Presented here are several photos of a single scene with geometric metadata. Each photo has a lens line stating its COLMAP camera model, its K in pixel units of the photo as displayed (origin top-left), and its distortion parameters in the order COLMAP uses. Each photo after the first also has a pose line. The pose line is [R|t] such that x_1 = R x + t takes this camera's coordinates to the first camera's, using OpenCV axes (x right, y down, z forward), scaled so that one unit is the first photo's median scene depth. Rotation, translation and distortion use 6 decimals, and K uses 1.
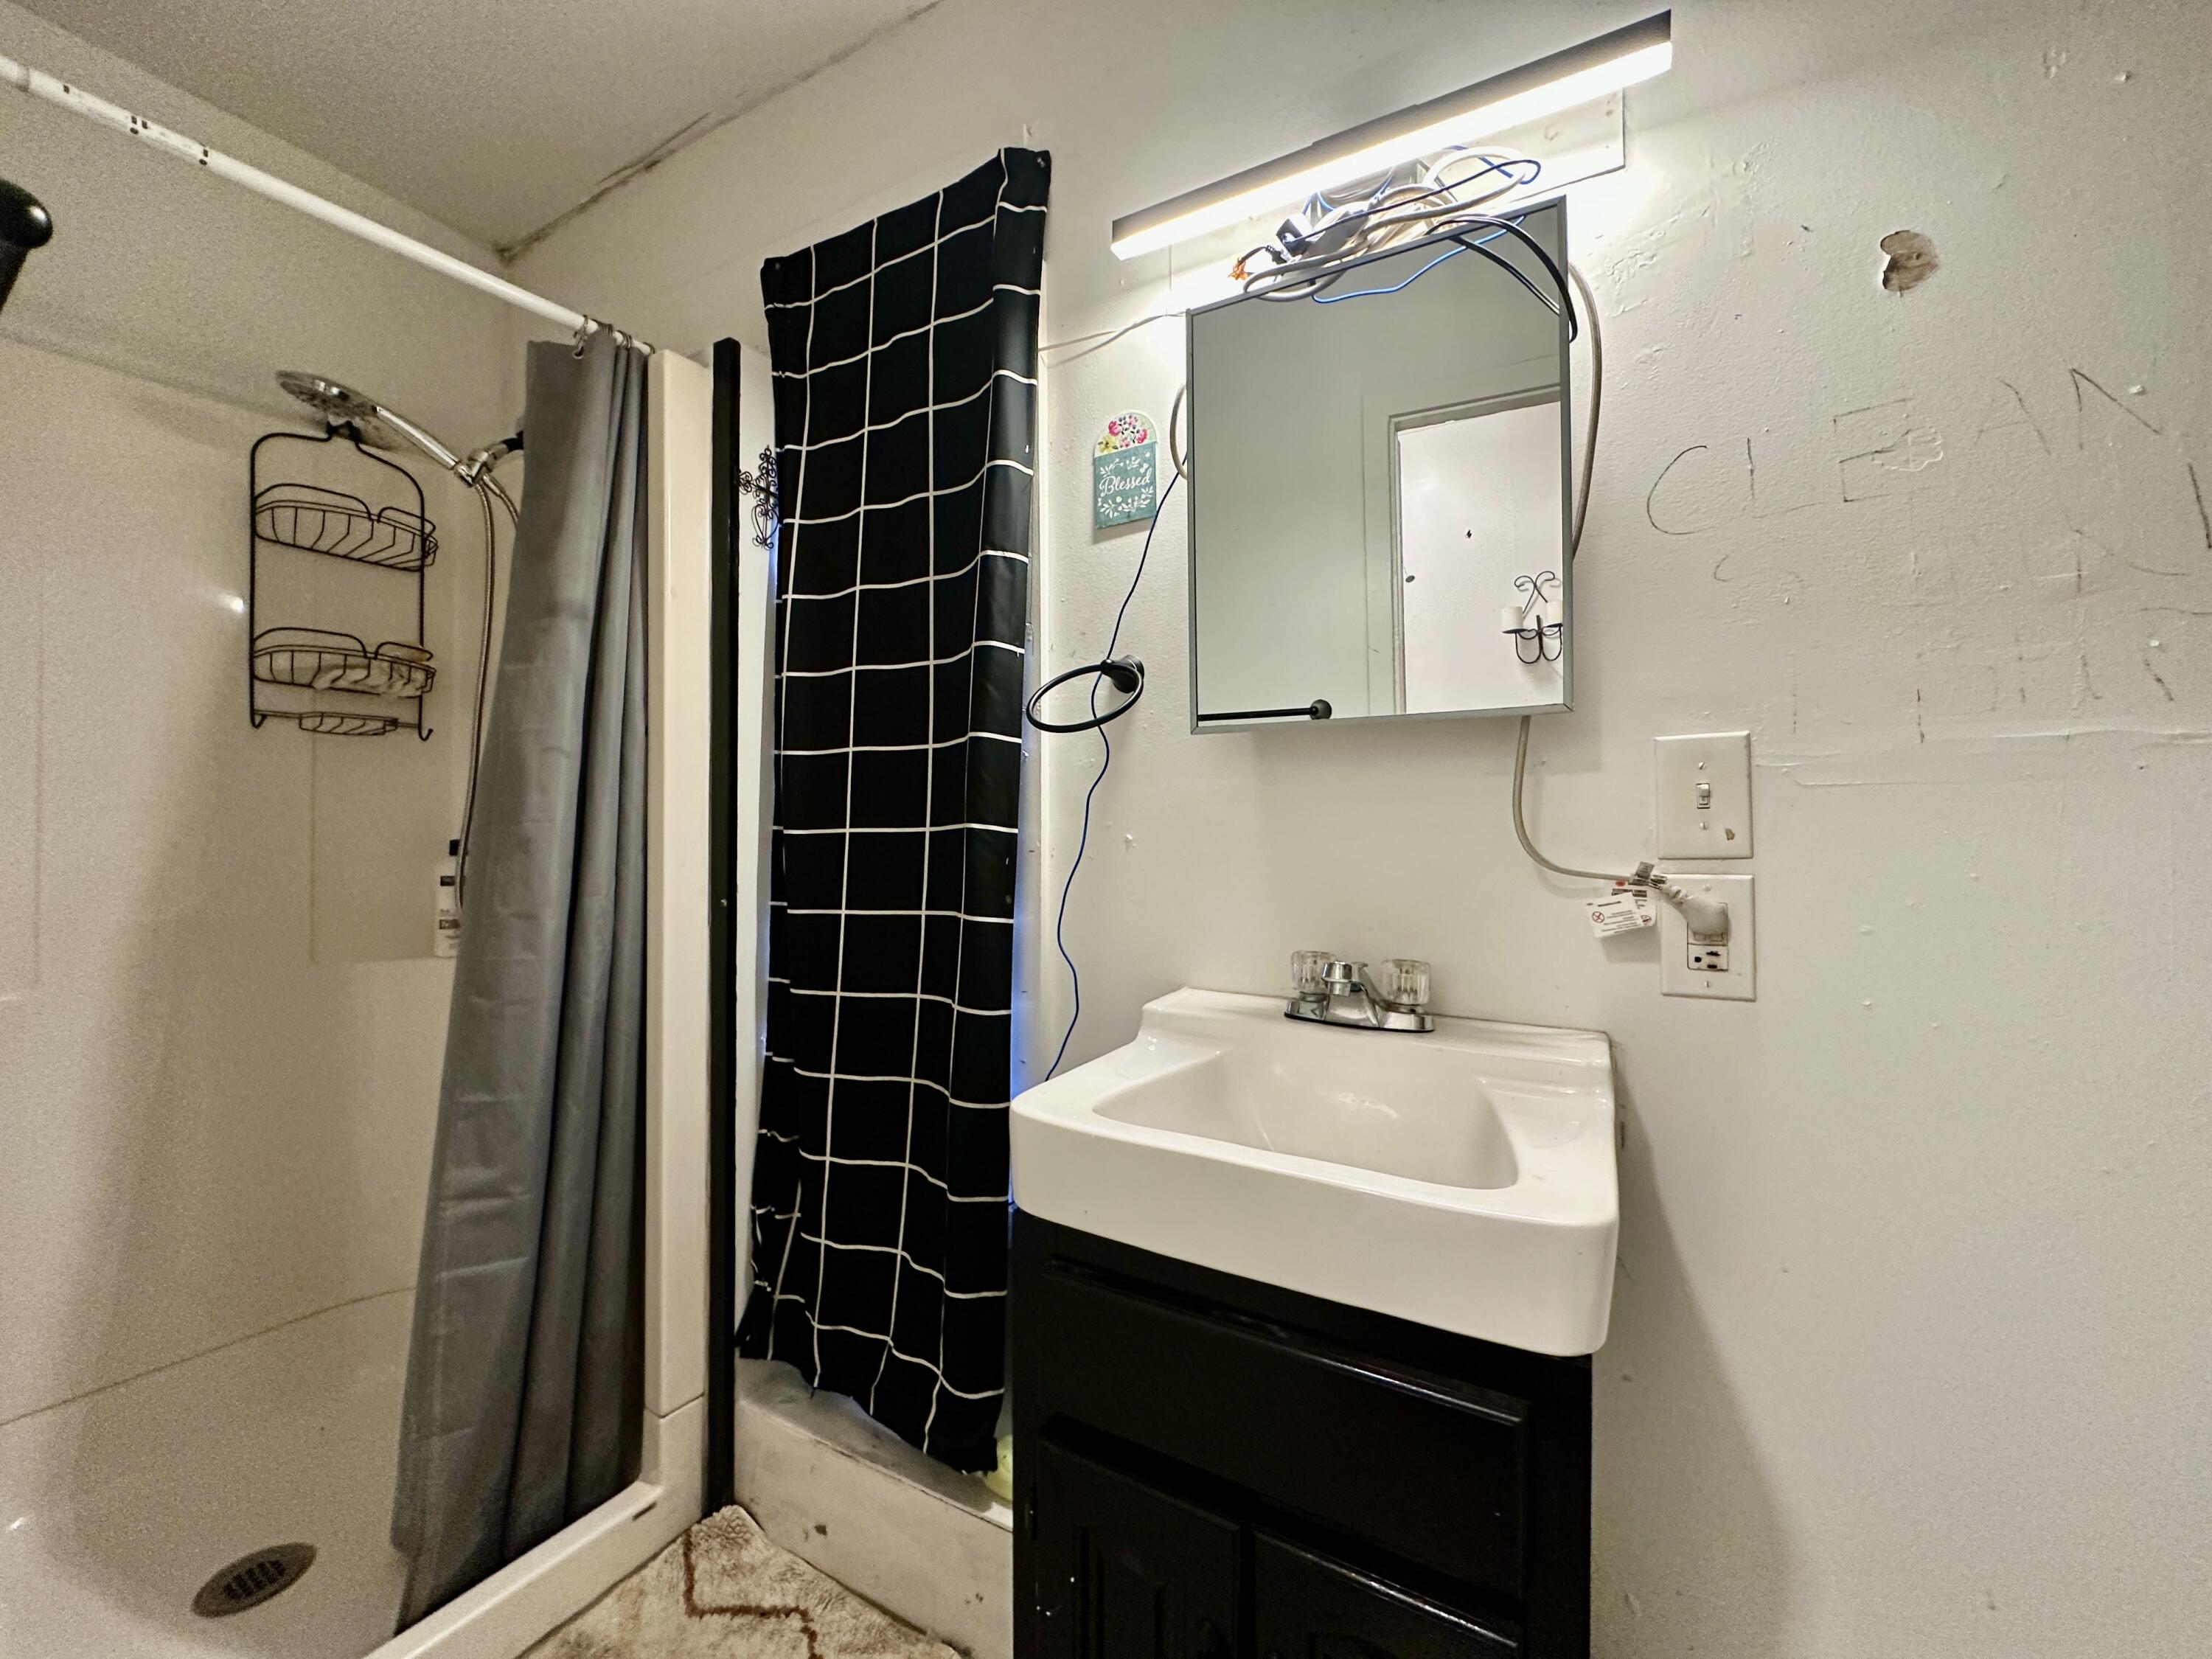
lens RADIAL K [[882.7, 0, 1106.1], [0, 882.7, 830.9], [0, 0, 1]] dist [-0.004329, 0.000389]
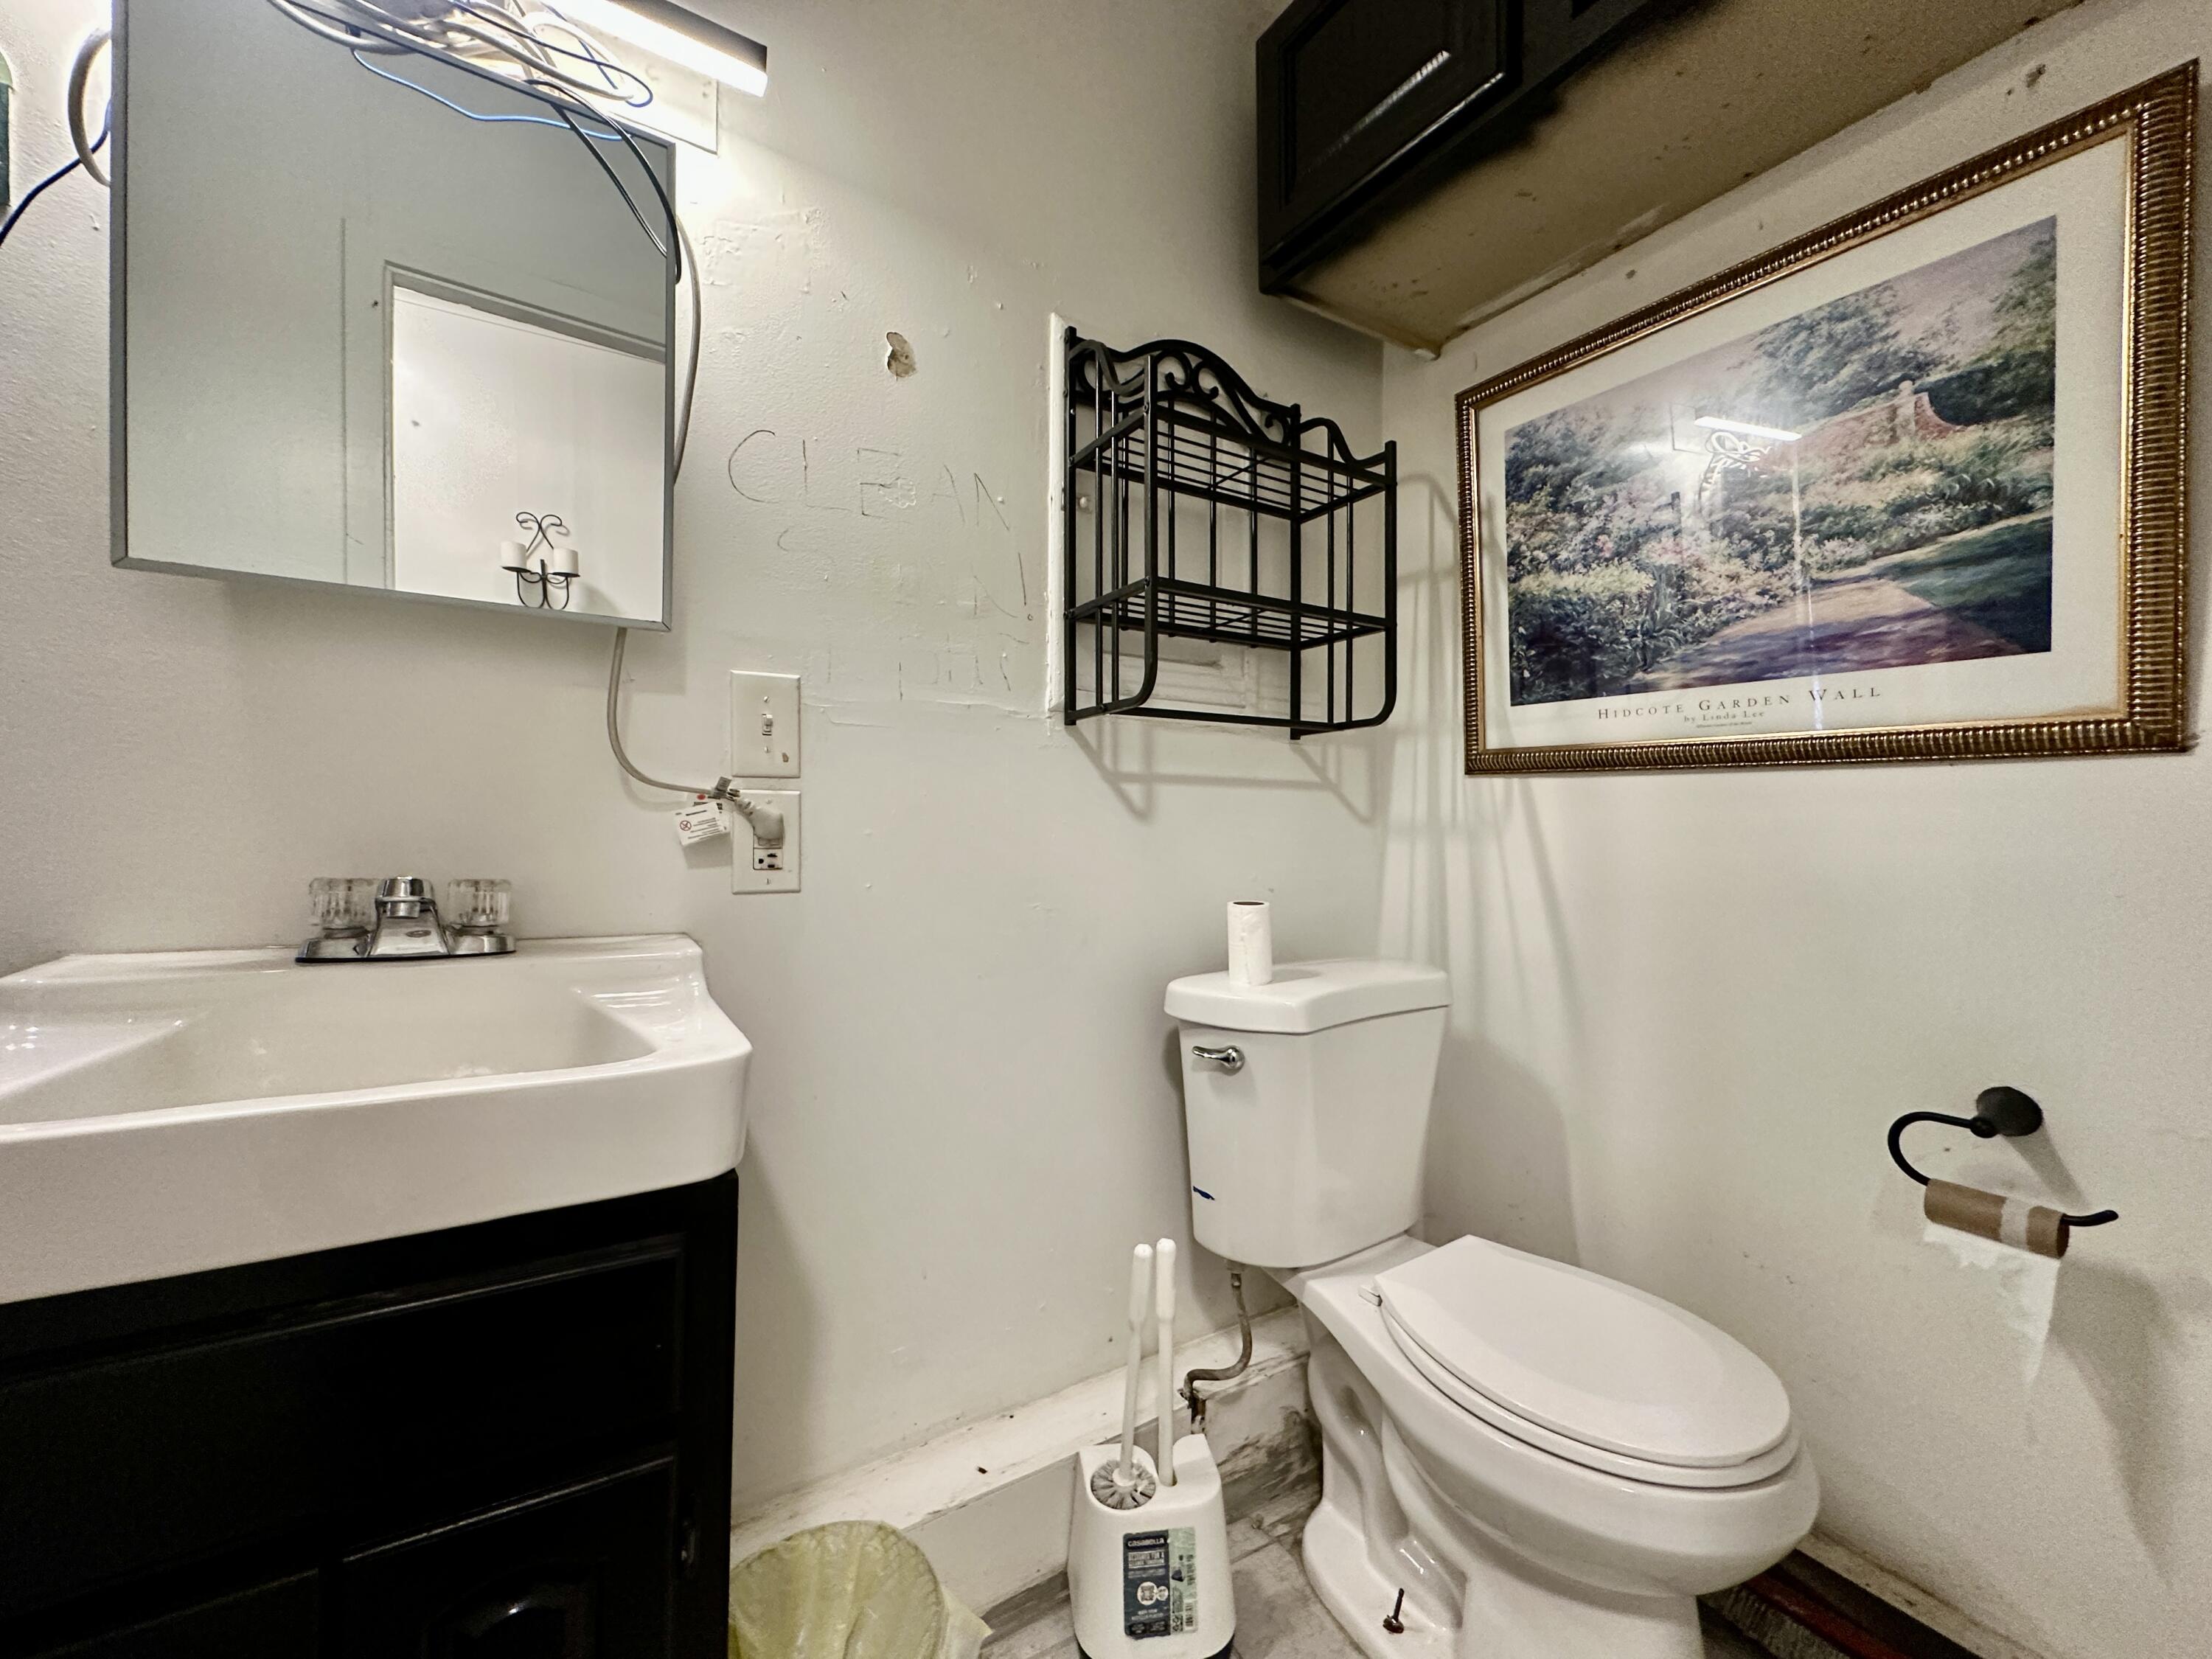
lens RADIAL K [[882.7, 0, 1114.3], [0, 882.7, 832.5], [0, 0, 1]] dist [-0.004329, 0.000389]
pose [[0.472369, 0.001185, 0.881400, -0.152906], [-0.017562, 0.999813, 0.008067, 0.086852], [-0.881226, -0.019290, 0.472302, 0.012534]]
